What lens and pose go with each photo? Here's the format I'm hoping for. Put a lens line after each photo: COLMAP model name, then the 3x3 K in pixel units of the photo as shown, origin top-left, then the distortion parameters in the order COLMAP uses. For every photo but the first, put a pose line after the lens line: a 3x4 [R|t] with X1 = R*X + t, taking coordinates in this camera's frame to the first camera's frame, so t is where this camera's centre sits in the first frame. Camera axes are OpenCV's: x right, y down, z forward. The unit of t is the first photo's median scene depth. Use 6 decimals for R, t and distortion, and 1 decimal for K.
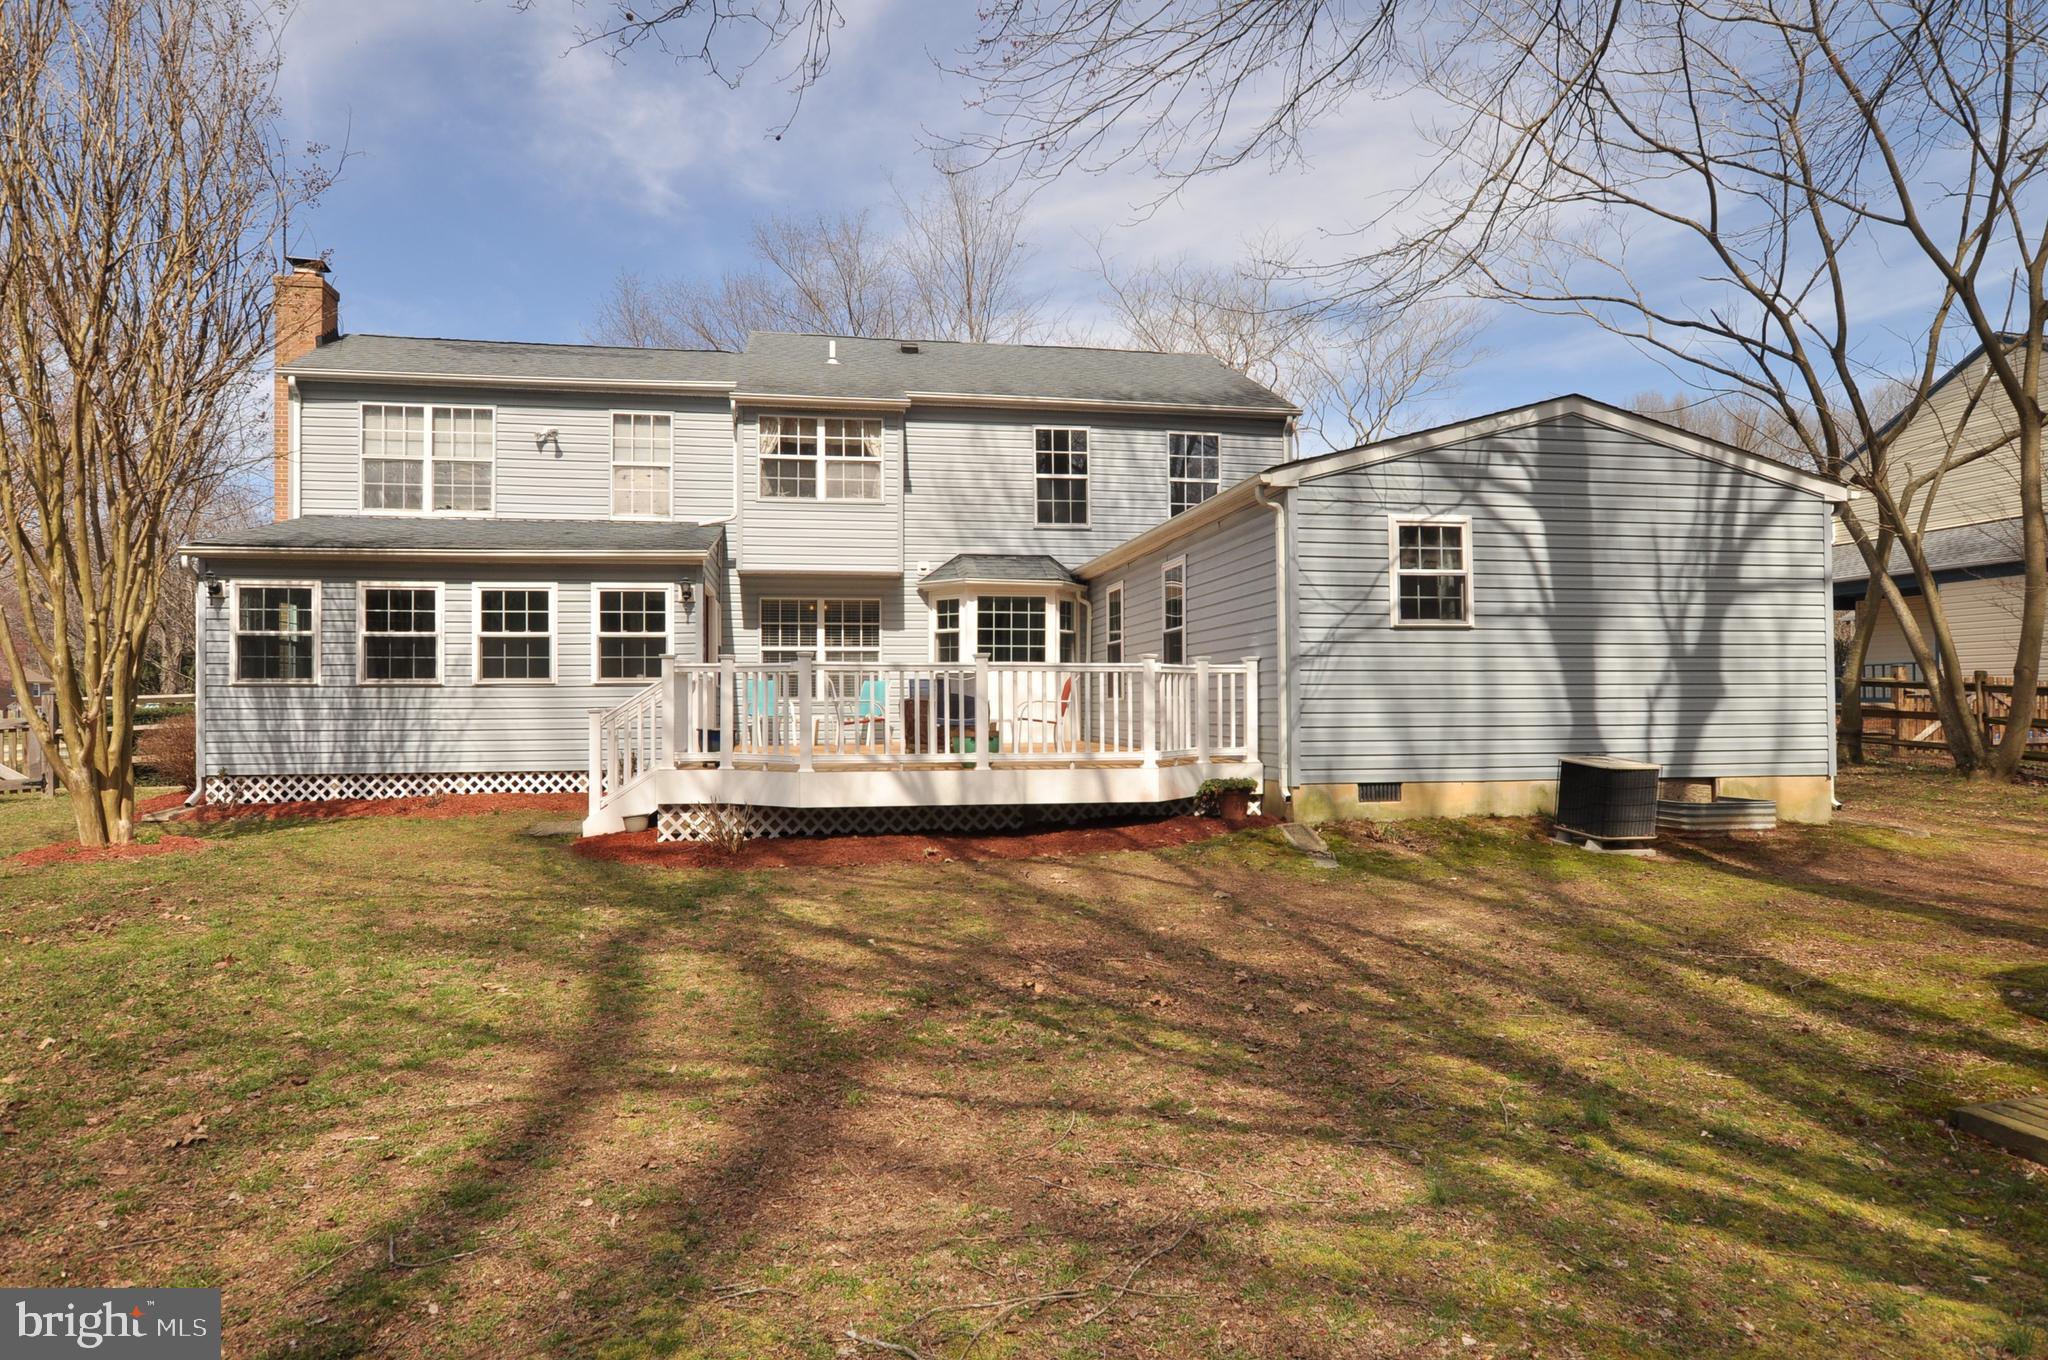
lens RADIAL K [[1172.0, 0, 1015.2], [0, 1172.0, 683.8], [0, 0, 1]] dist [-0.016092, 0.001411]
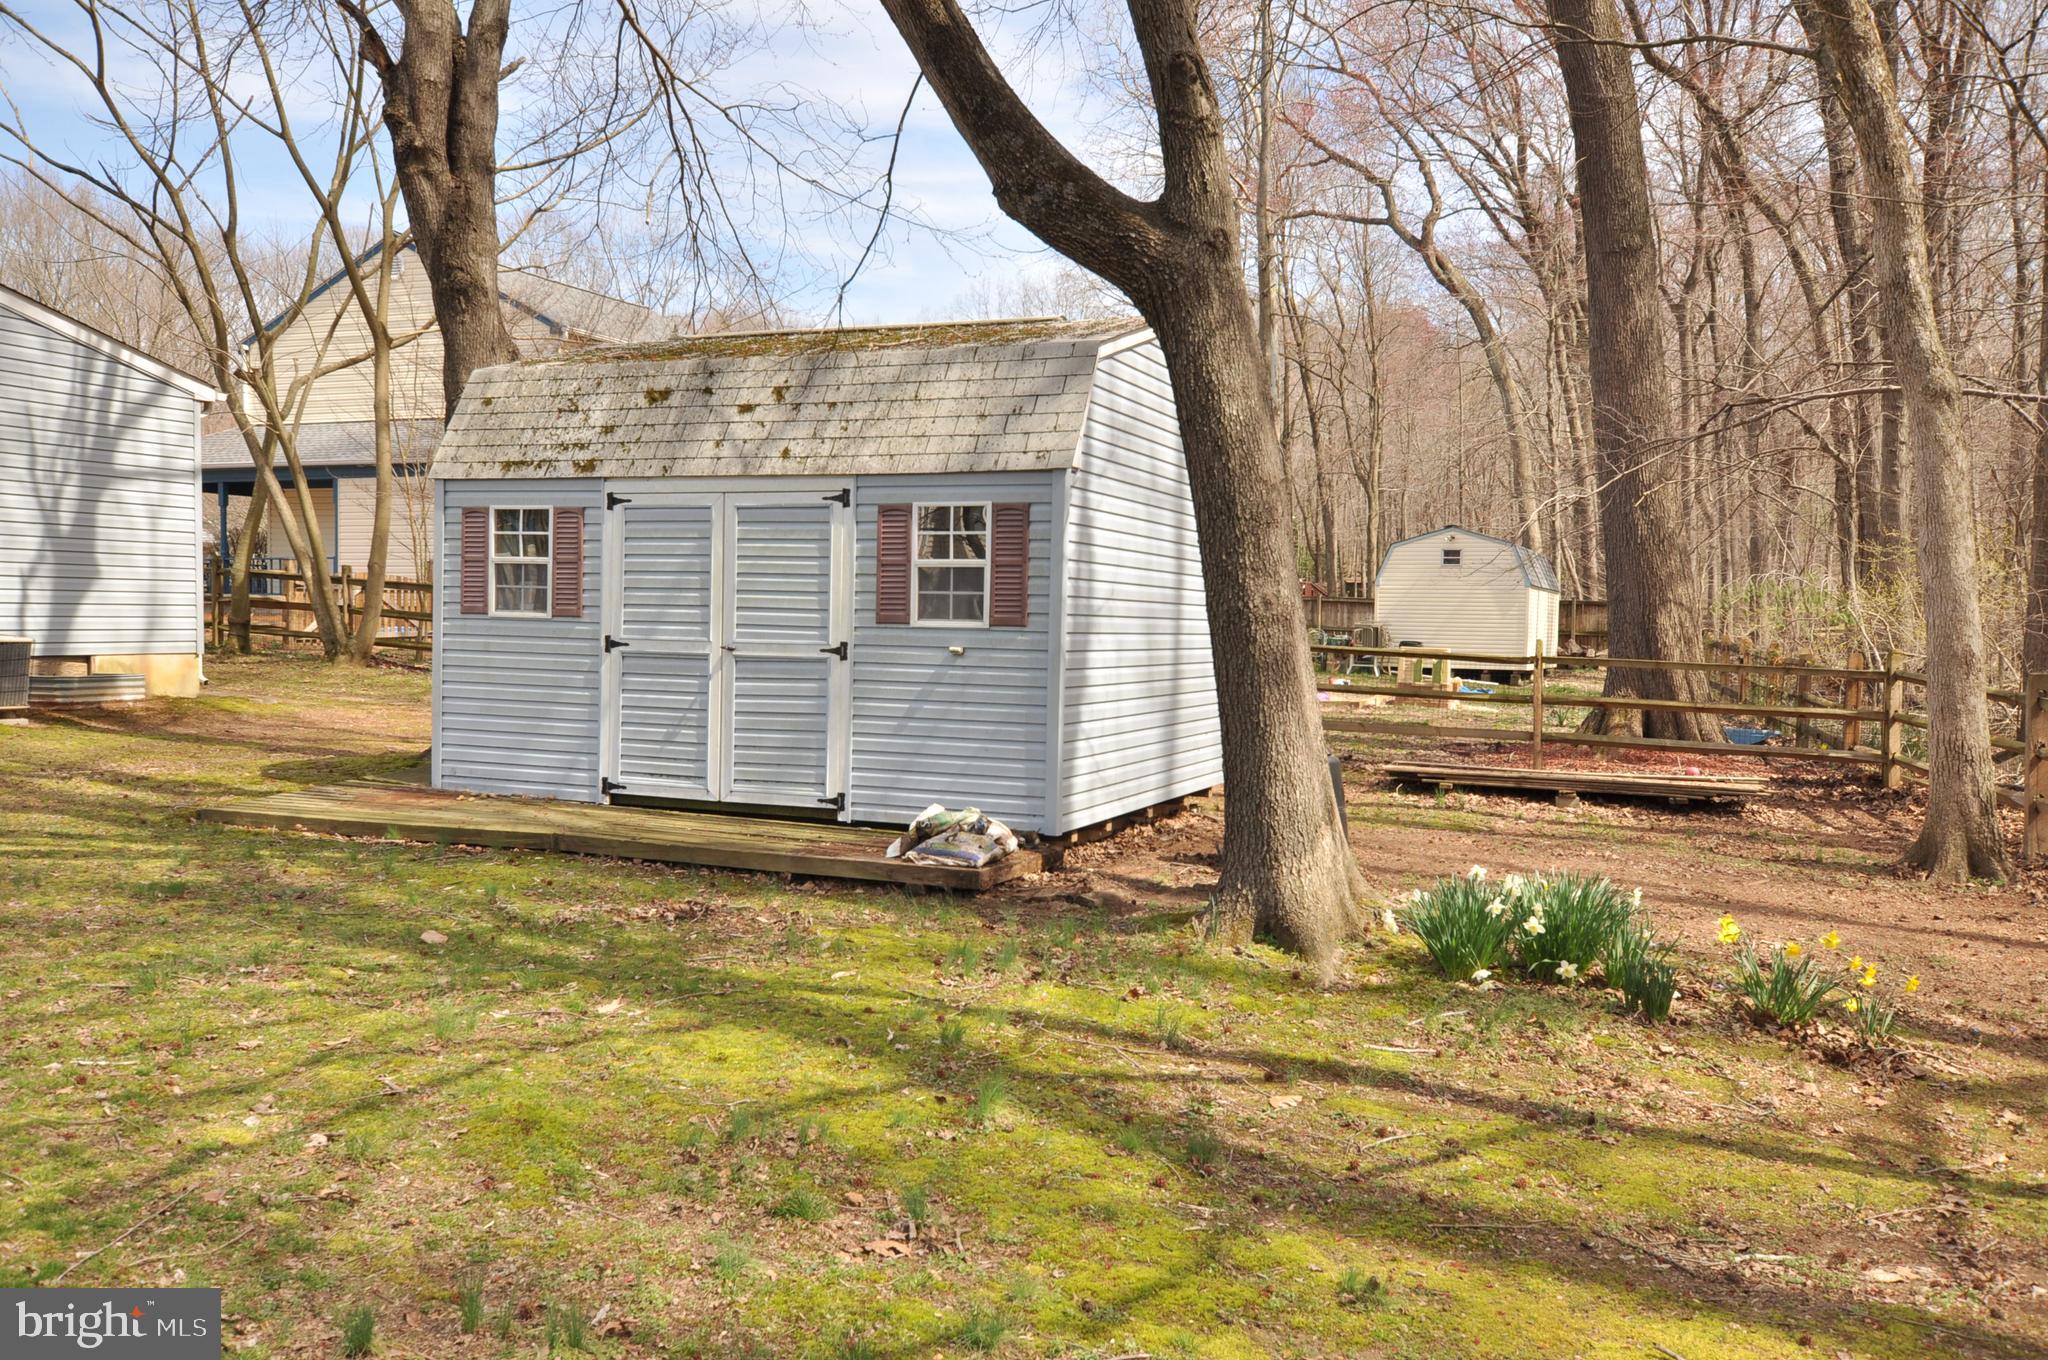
lens RADIAL K [[1666.1, 0, 1021.6], [0, 1666.1, 687.0], [0, 0, 1]] dist [0.002144, 0.024704]
pose [[0.518139, -0.024989, 0.854931, -0.203764], [-0.029047, 0.998482, 0.046789, 0.012454], [-0.854803, -0.049076, 0.516627, -0.403100]]
